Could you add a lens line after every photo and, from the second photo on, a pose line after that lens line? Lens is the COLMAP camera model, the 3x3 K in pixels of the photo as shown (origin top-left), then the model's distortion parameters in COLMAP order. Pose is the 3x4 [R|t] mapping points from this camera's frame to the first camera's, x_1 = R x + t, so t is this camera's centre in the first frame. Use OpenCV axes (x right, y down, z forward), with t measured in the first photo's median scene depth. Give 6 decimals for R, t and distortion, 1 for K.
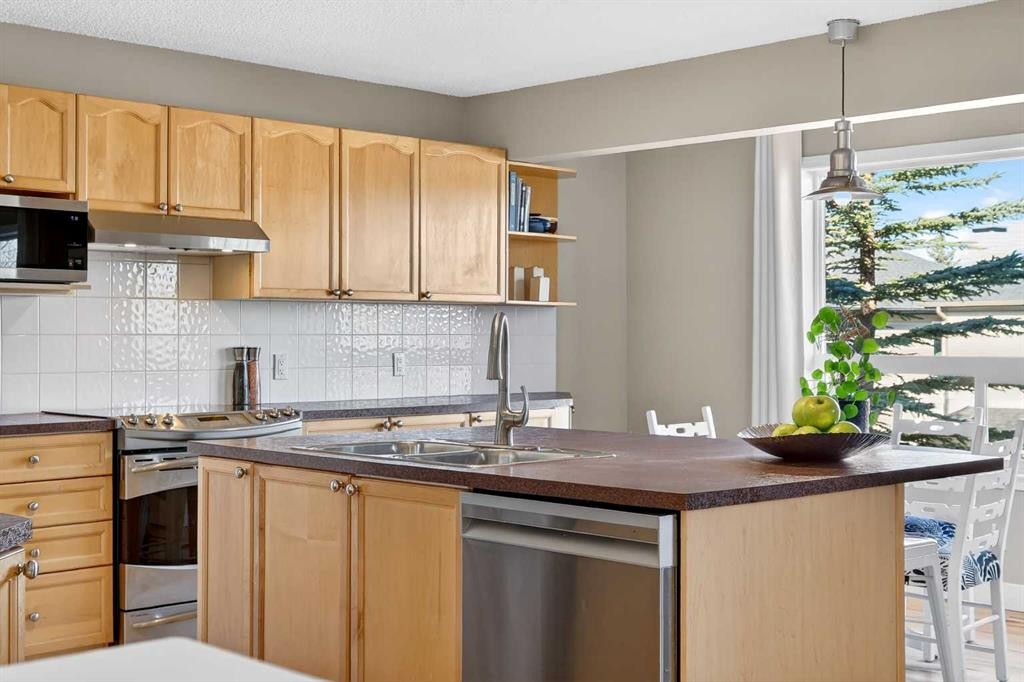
lens RADIAL K [[1396.6, 0, 515.3], [0, 1396.6, 340.5], [0, 0, 1]] dist [-0.023412, 0.000000]
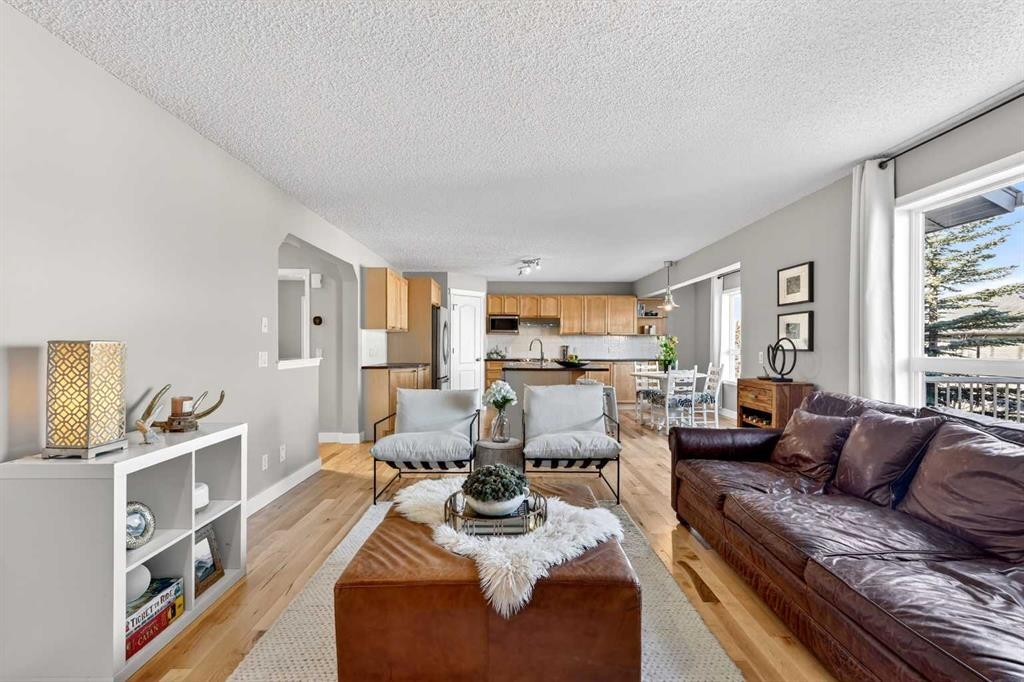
lens RADIAL K [[446.0, 0, 512.7], [0, 446.0, 344.0], [0, 0, 1]] dist [-0.001229, 0.001072]
pose [[0.732072, -0.000495, -0.681227, 0.664484], [-0.004663, 0.999973, -0.005737, 0.008434], [0.681211, 0.007377, 0.732050, -0.171602]]
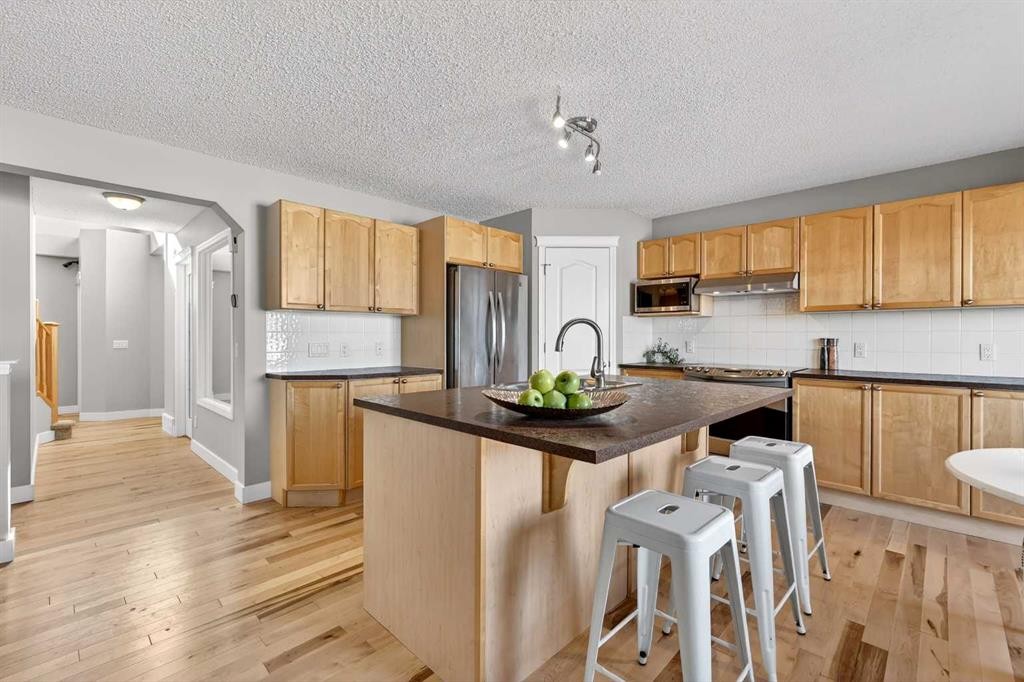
lens RADIAL K [[446.0, 0, 516.3], [0, 446.0, 338.3], [0, 0, 1]] dist [-0.001229, 0.001072]
pose [[0.034814, 0.004182, -0.999385, 0.387670], [-0.004739, 0.999981, 0.004019, 0.004120], [0.999383, 0.004596, 0.034833, 0.565657]]
